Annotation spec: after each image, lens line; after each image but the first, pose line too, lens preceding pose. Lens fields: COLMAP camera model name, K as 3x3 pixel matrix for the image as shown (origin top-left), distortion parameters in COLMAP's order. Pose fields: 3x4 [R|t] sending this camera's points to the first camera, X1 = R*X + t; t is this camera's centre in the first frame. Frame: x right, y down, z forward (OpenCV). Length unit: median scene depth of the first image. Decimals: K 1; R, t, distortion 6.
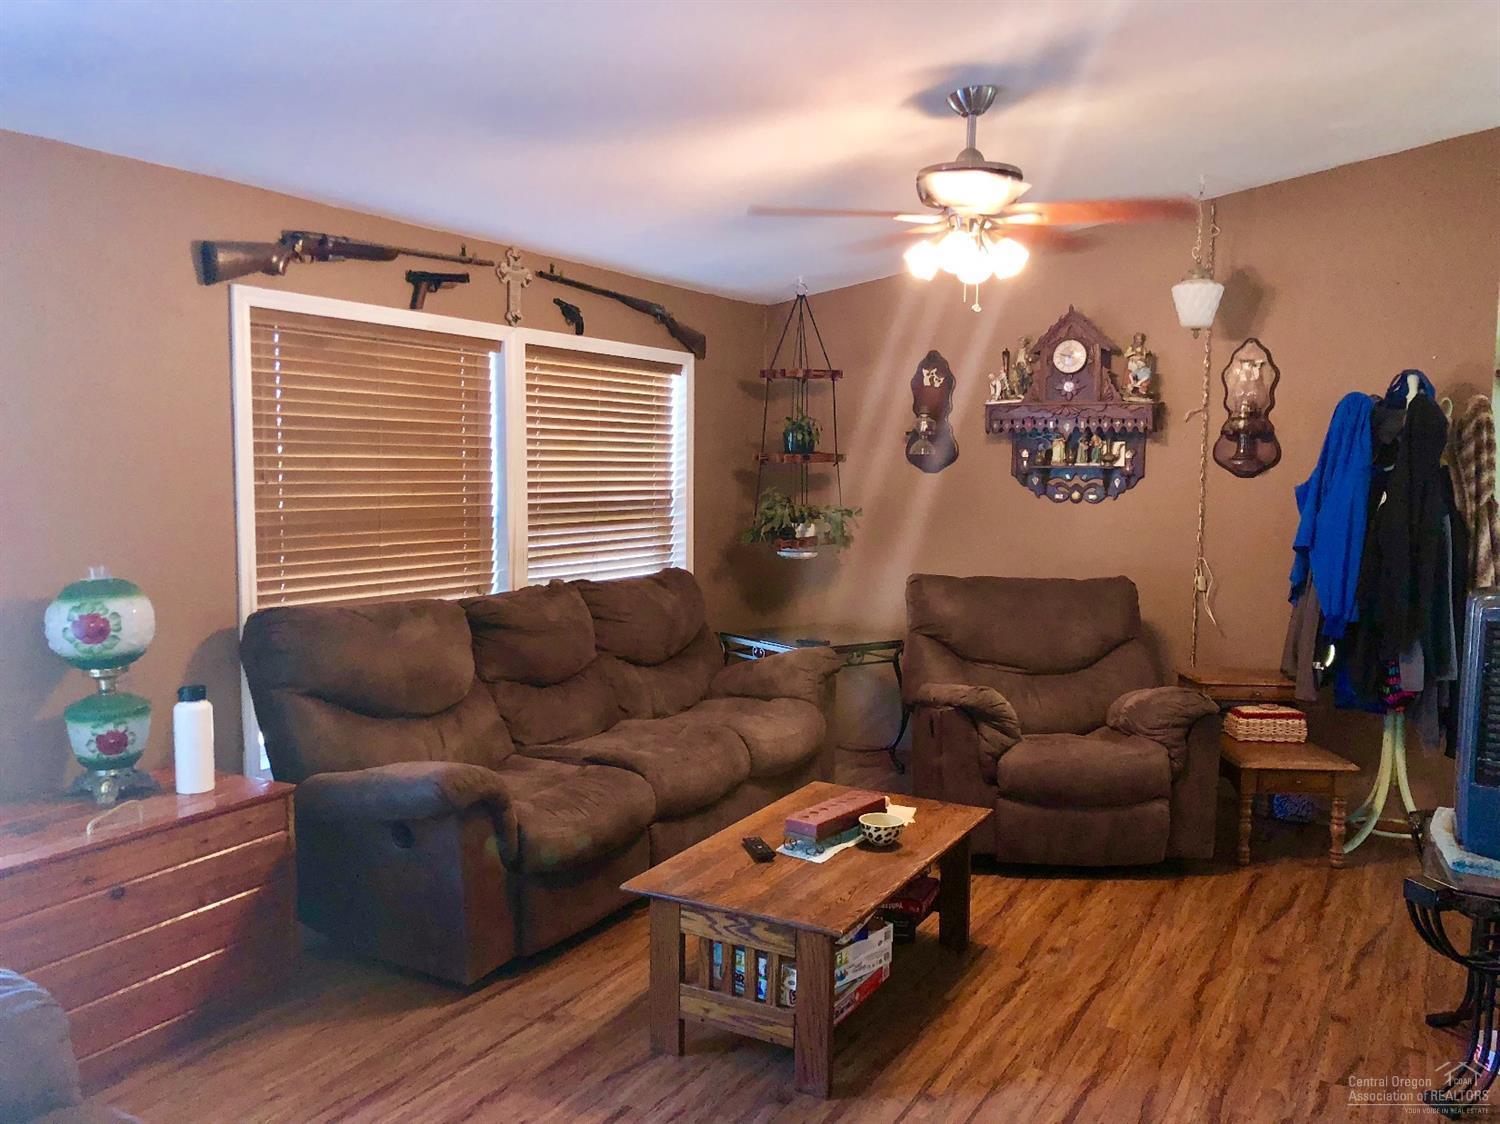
lens RADIAL K [[1222.5, 0, 752.4], [0, 1222.5, 566.3], [0, 0, 1]] dist [0.038372, -0.021655]
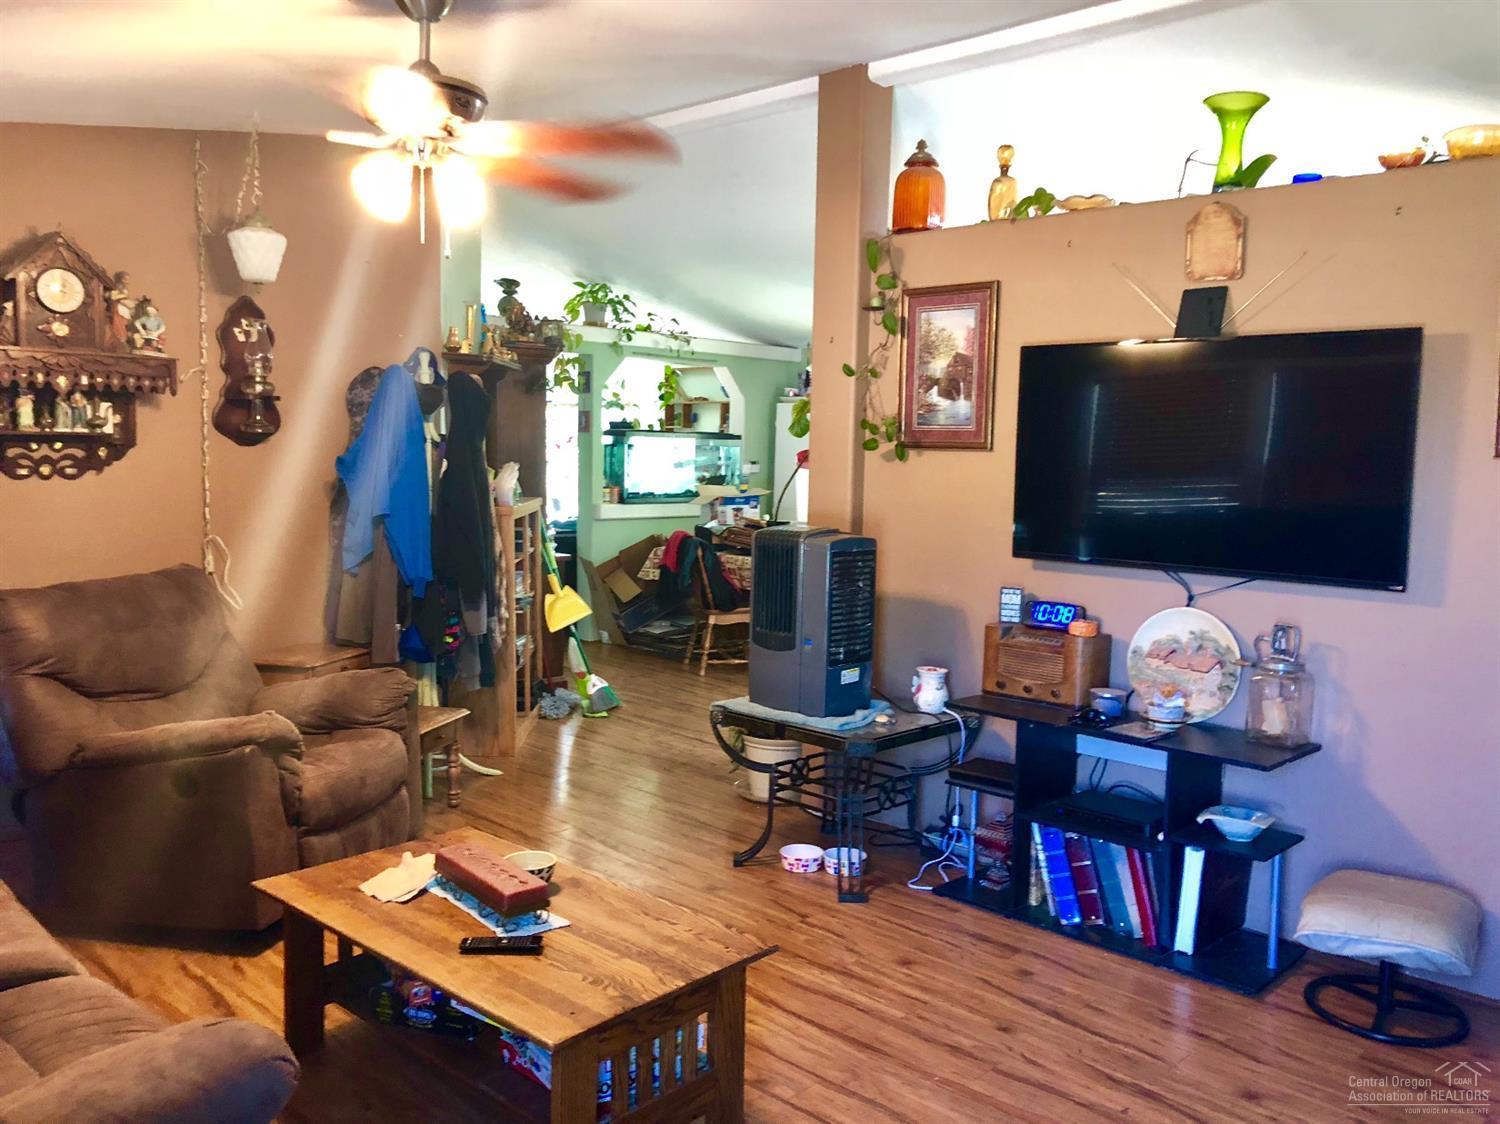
lens RADIAL K [[1222.5, 0, 752.1], [0, 1222.5, 567.7], [0, 0, 1]] dist [0.038372, -0.021655]
pose [[0.230414, -0.103713, 0.967550, -0.583237], [0.069544, 0.993517, 0.089935, -0.052401], [-0.970605, 0.046565, 0.236133, 0.567694]]
